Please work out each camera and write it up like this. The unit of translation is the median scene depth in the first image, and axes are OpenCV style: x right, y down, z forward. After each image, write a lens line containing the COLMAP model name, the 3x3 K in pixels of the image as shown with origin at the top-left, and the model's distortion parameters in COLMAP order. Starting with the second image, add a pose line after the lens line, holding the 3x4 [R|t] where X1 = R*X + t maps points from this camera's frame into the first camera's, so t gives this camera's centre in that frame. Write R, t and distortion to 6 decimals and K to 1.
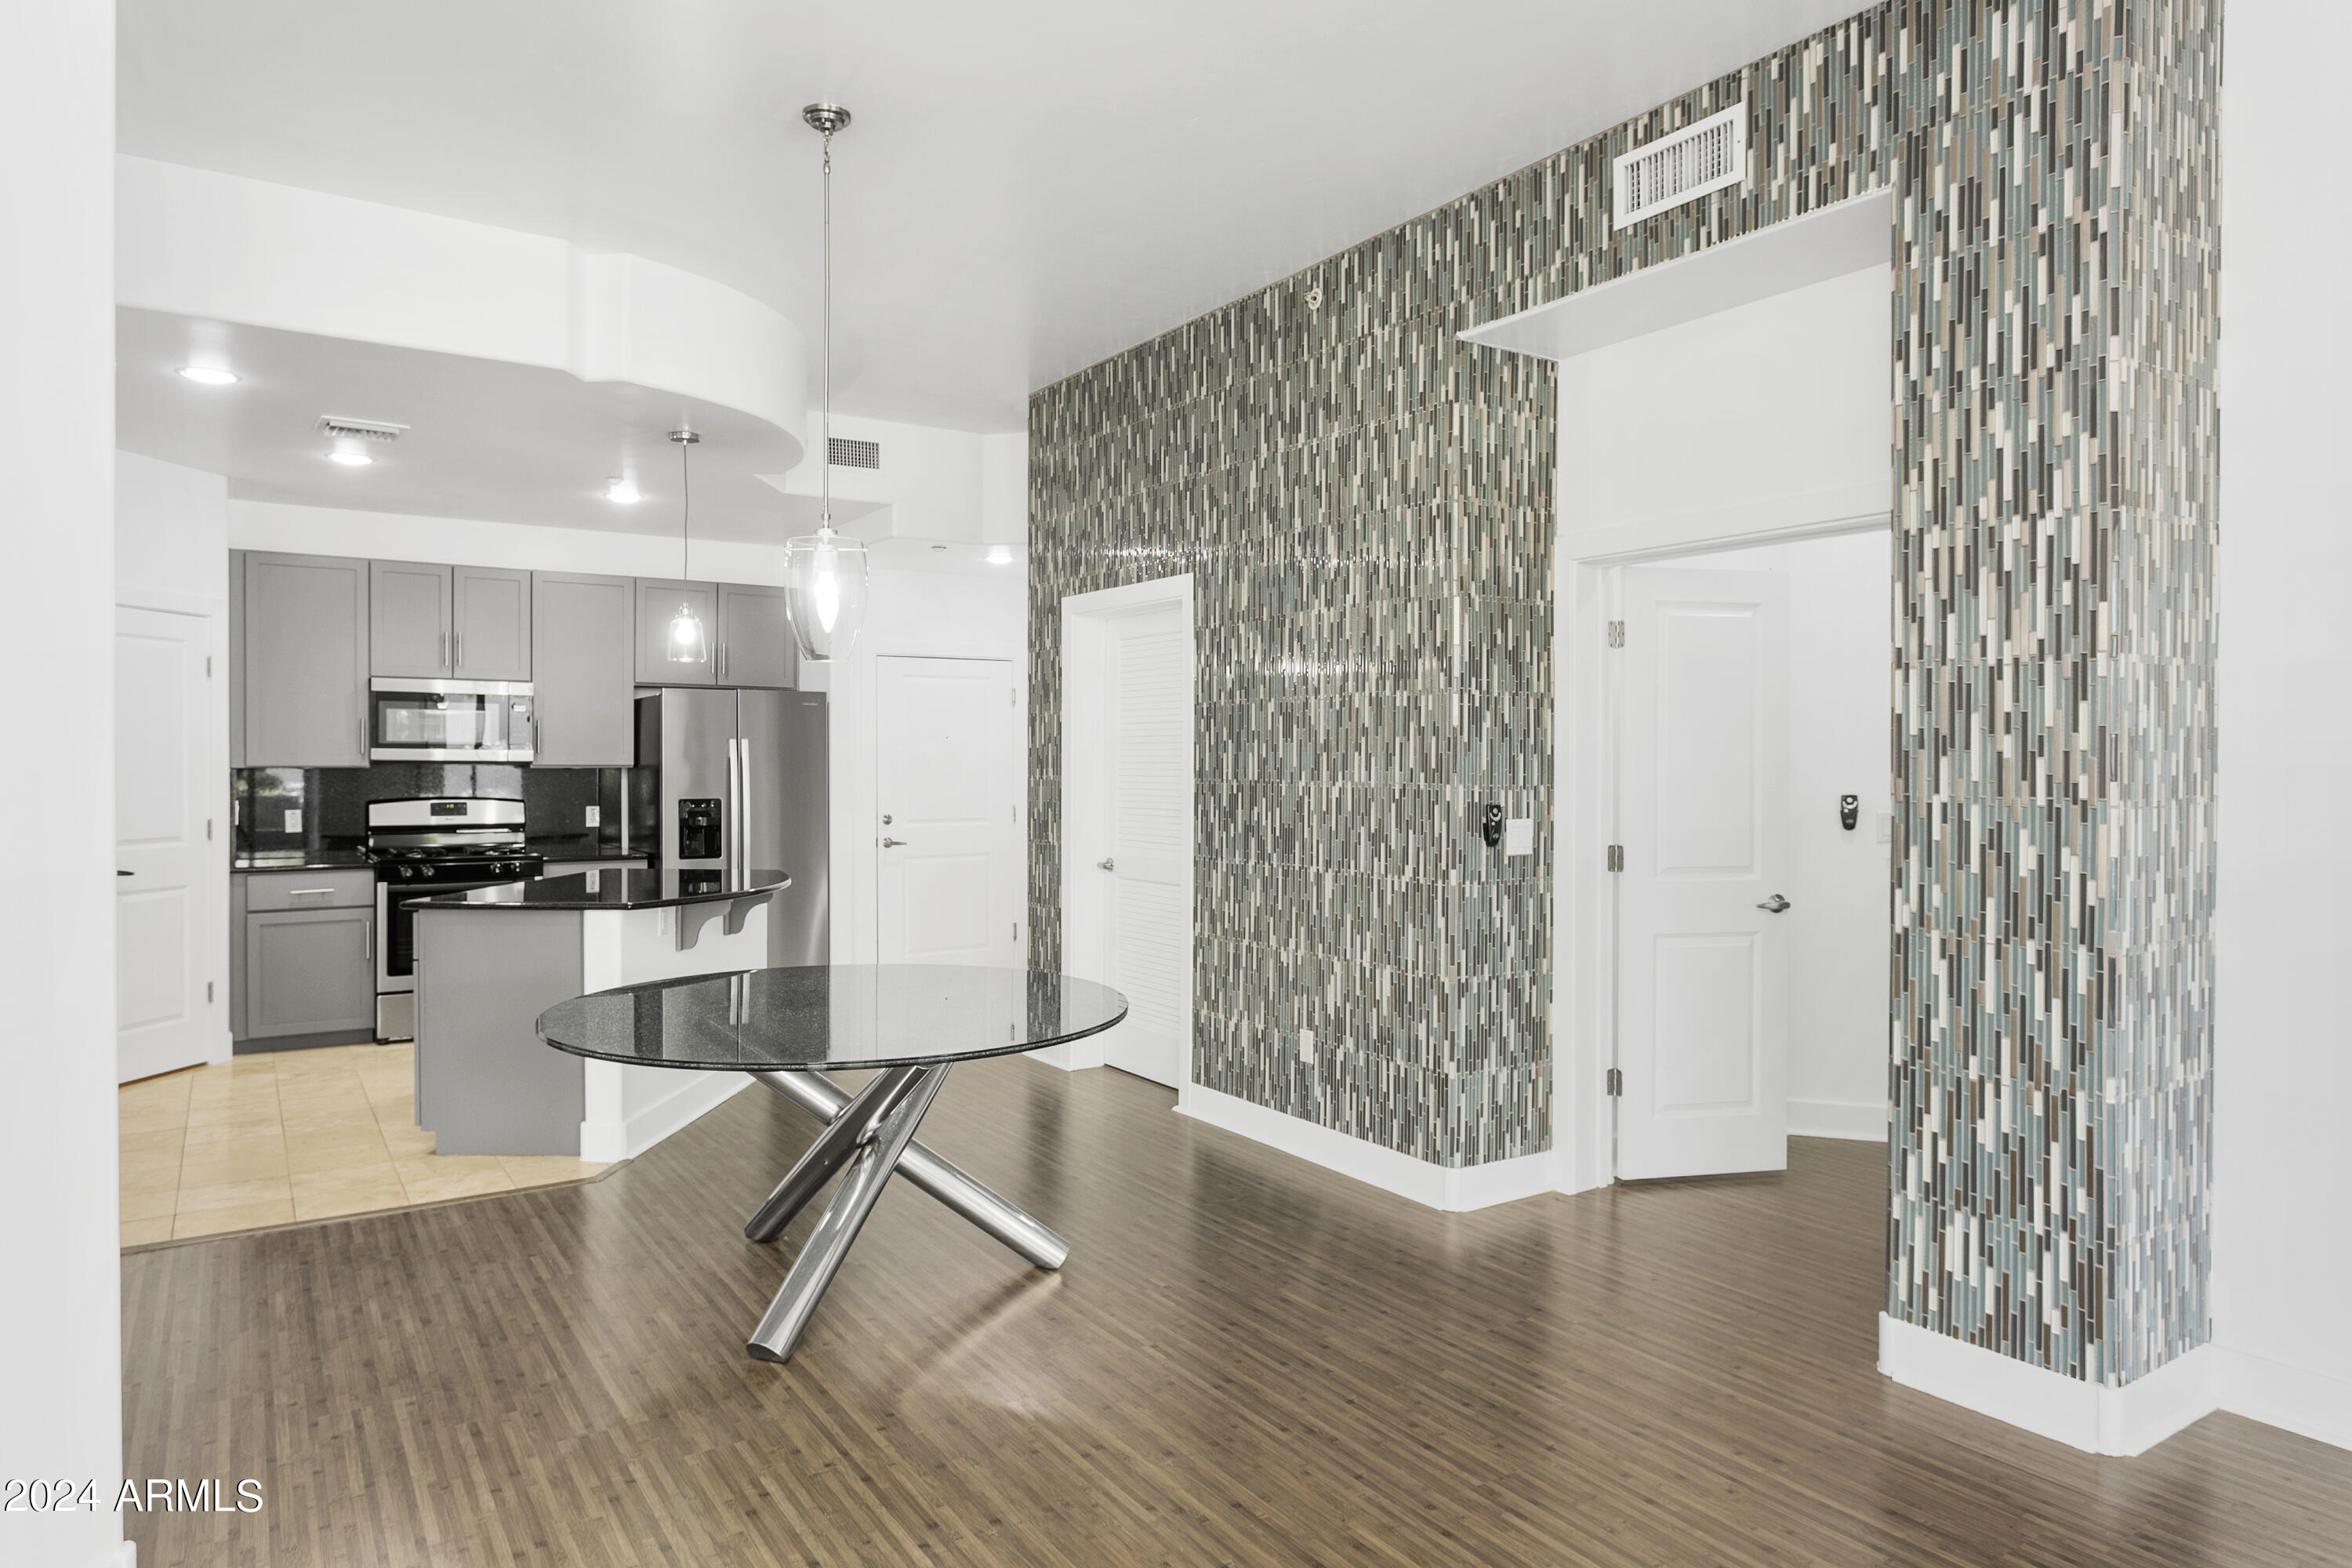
lens RADIAL K [[1480.0, 0, 1210.9], [0, 1480.0, 768.7], [0, 0, 1]] dist [-0.003117, -0.001802]
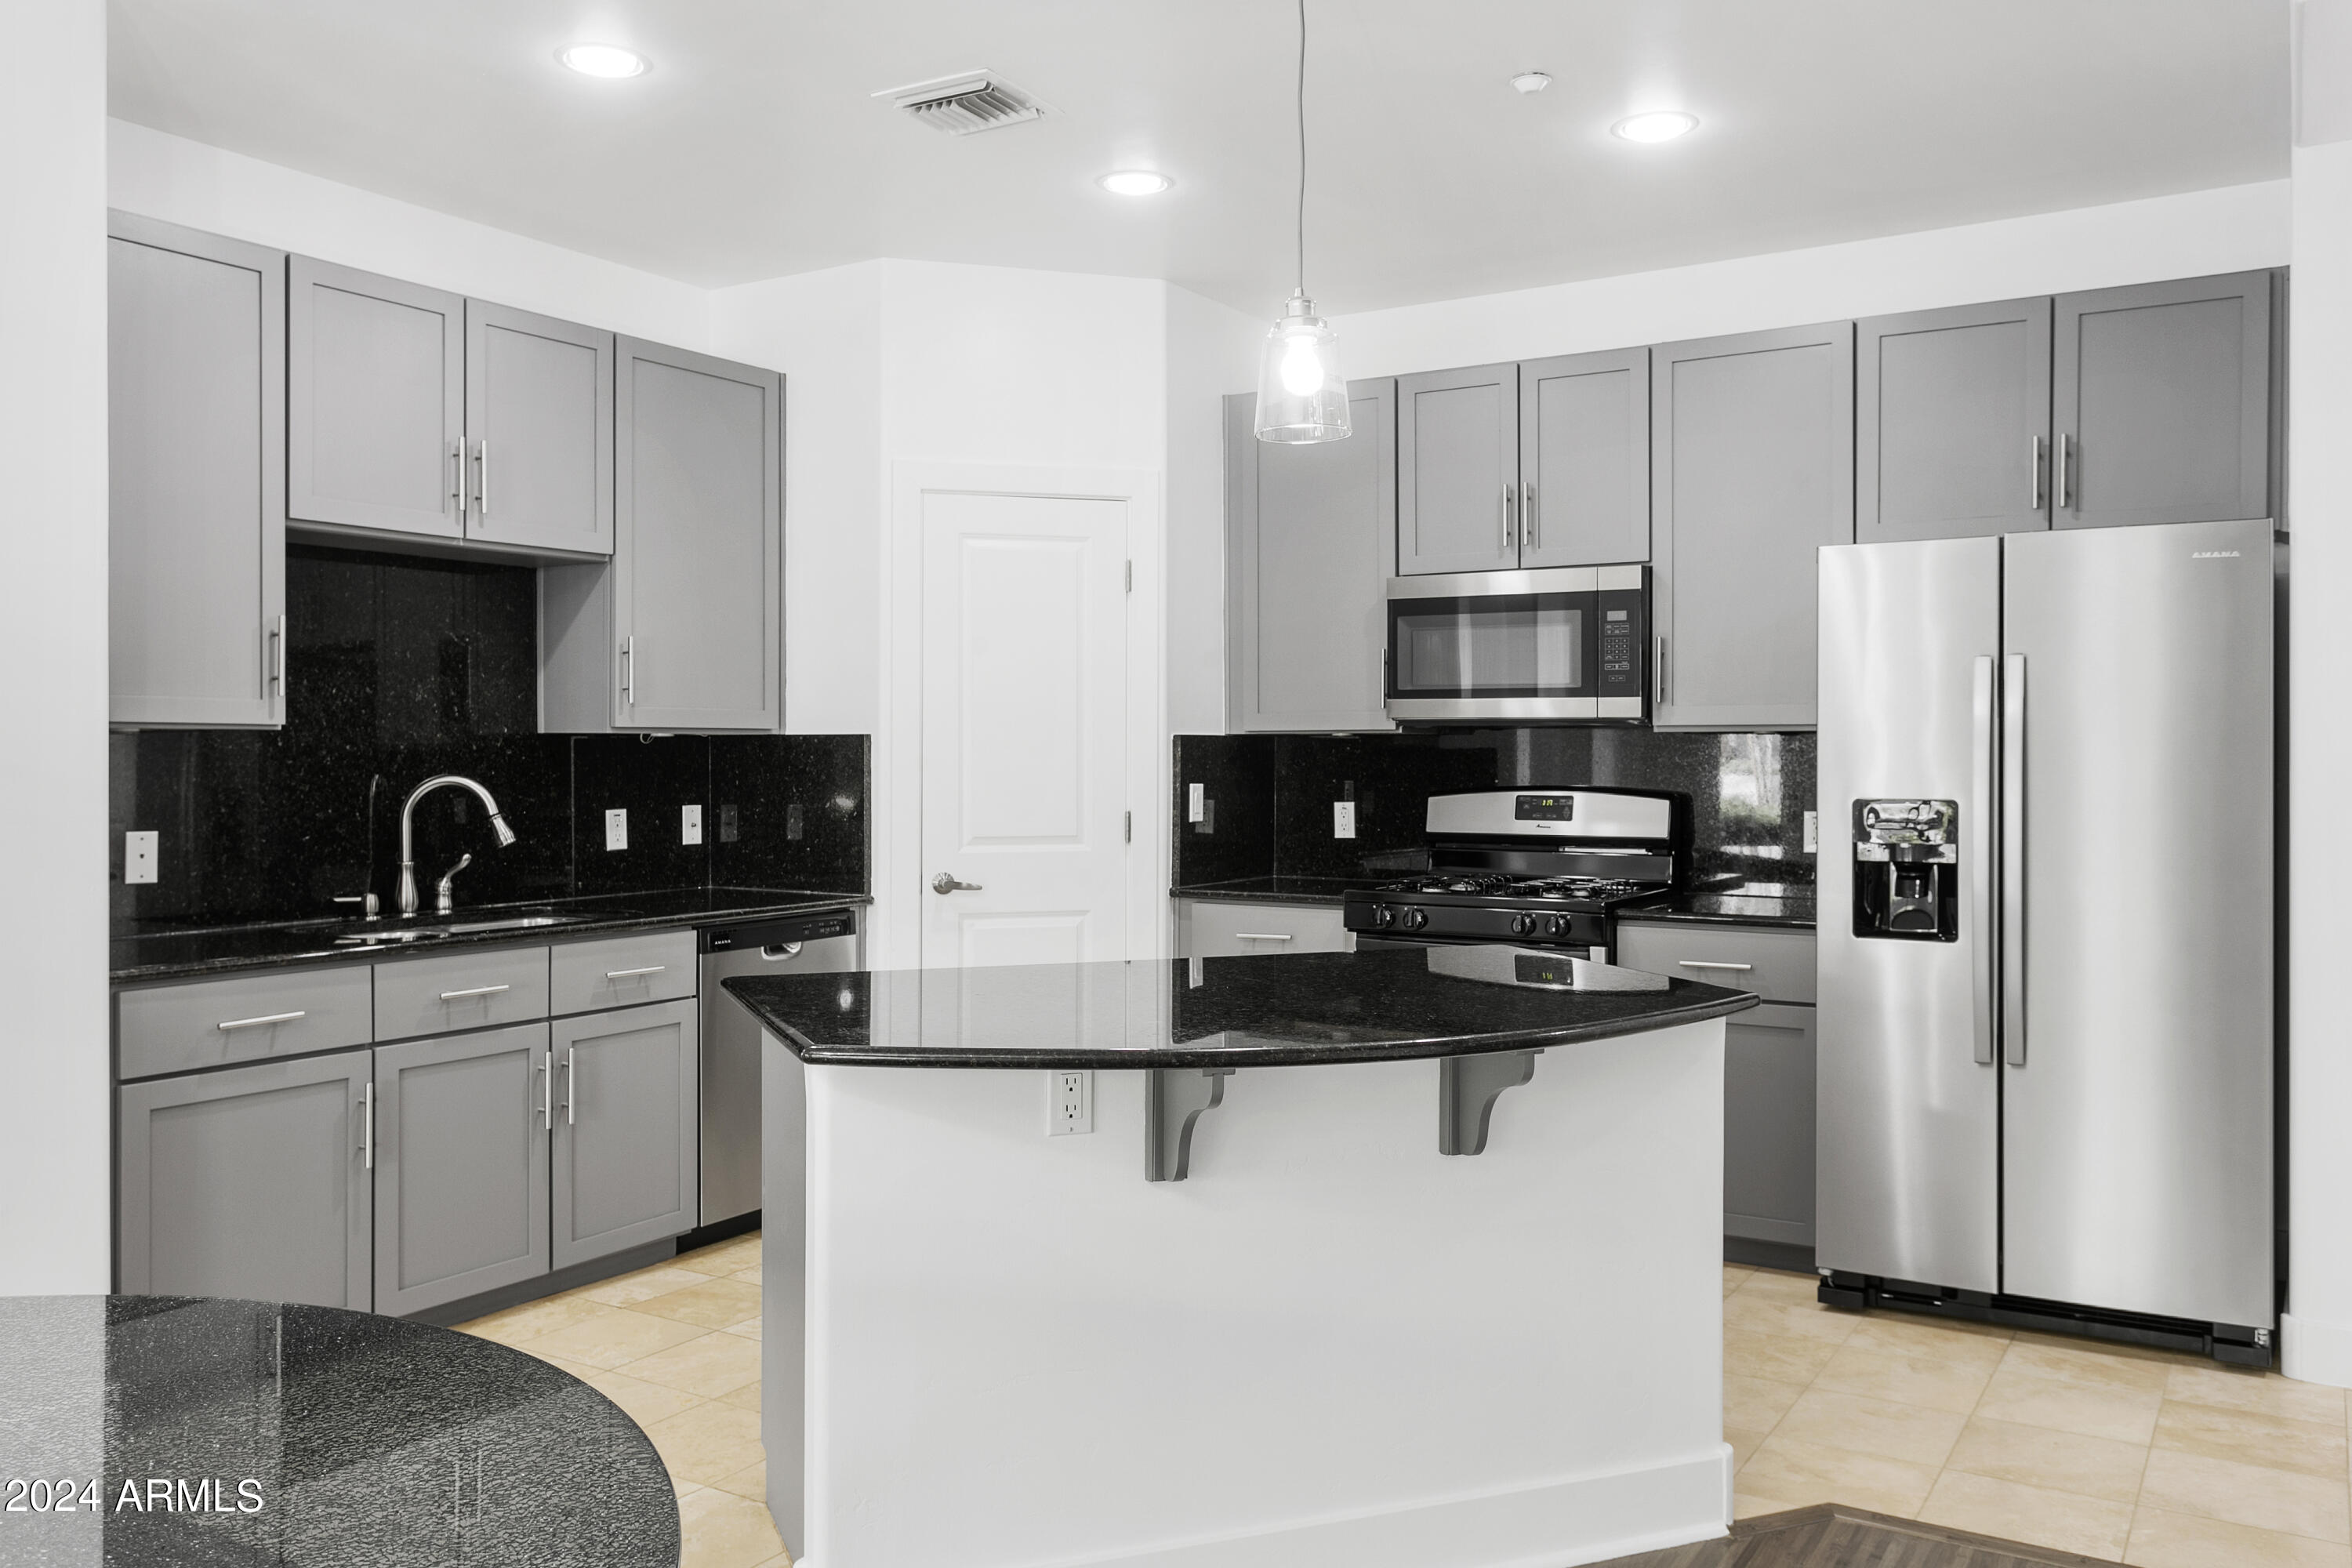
lens RADIAL K [[1927.5, 0, 1080.4], [0, 1927.5, 781.5], [0, 0, 1]] dist [-0.014378, 0.013907]
pose [[0.389299, 0.012393, -0.921028, 0.126539], [-0.003639, 0.999922, 0.011916, 0.015215], [0.921104, -0.001287, 0.389313, 0.901916]]
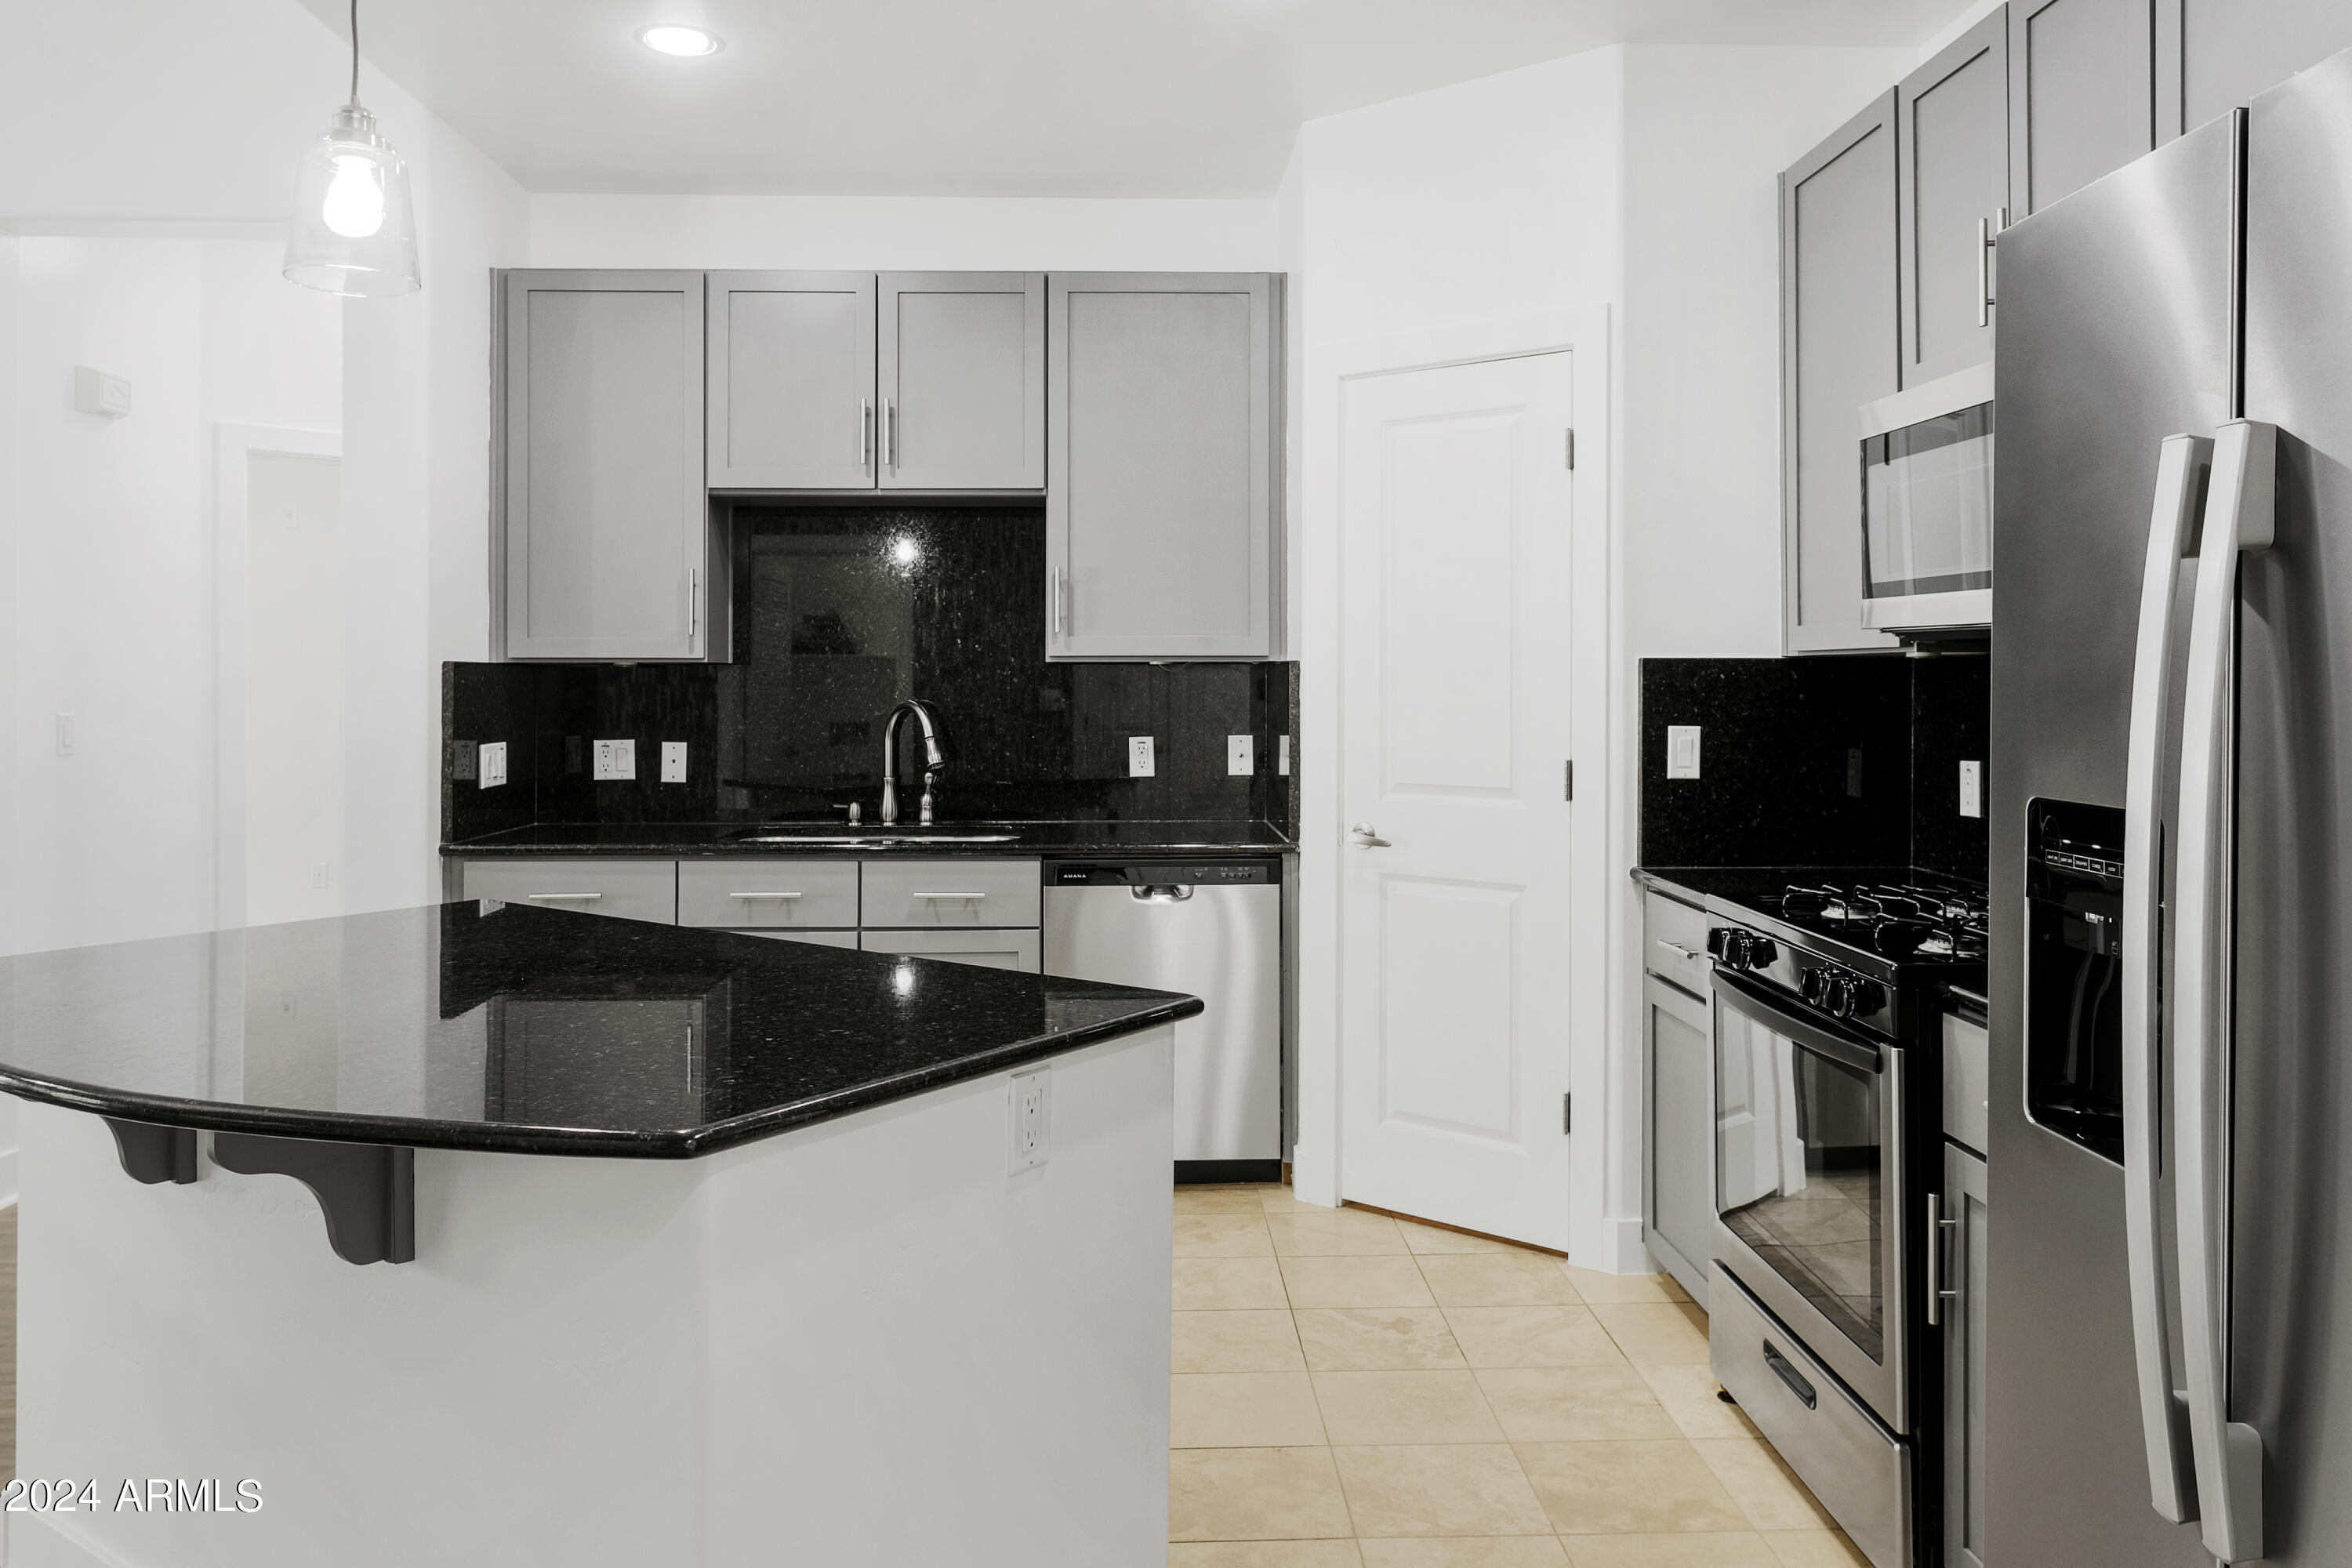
lens RADIAL K [[1664.7, 0, 1107.8], [0, 1664.7, 697.1], [0, 0, 1]] dist [-0.009356, 0.001878]
pose [[-0.552464, 0.008878, -0.833489, -0.187600], [-0.005408, 0.999884, 0.014236, 0.008402], [0.833519, 0.012372, -0.552352, 1.627116]]
